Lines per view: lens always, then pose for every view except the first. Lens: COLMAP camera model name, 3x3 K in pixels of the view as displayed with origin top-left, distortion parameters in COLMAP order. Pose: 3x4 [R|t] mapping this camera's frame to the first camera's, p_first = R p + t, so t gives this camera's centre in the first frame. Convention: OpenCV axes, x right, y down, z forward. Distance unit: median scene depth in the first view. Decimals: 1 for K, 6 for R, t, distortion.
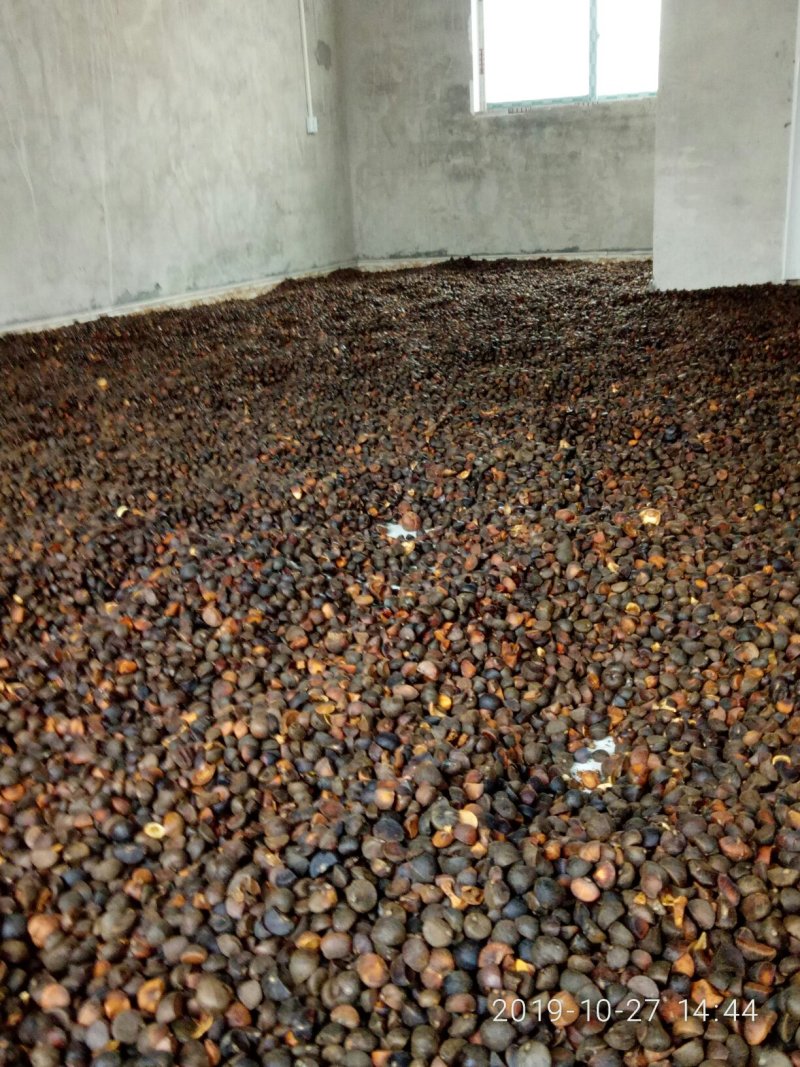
lens RADIAL K [[780.2, 0, 426.1], [0, 780.2, 530.9], [0, 0, 1]] dist [0.056719, -0.028623]
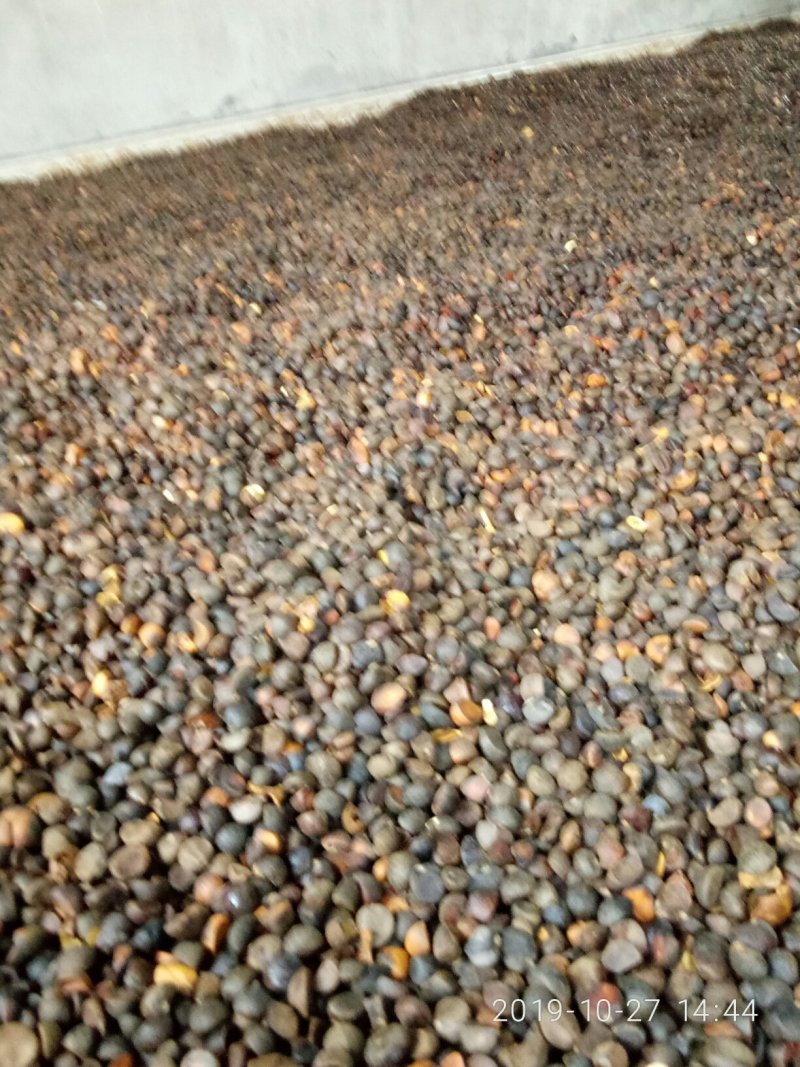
lens RADIAL K [[783.6, 0, 424.3], [0, 783.6, 532.8], [0, 0, 1]] dist [0.055551, -0.027124]
pose [[0.966619, 0.129434, -0.221120, -0.334953], [-0.099274, 0.984805, 0.142490, 0.237389], [0.236203, -0.115782, 0.964781, -0.063986]]
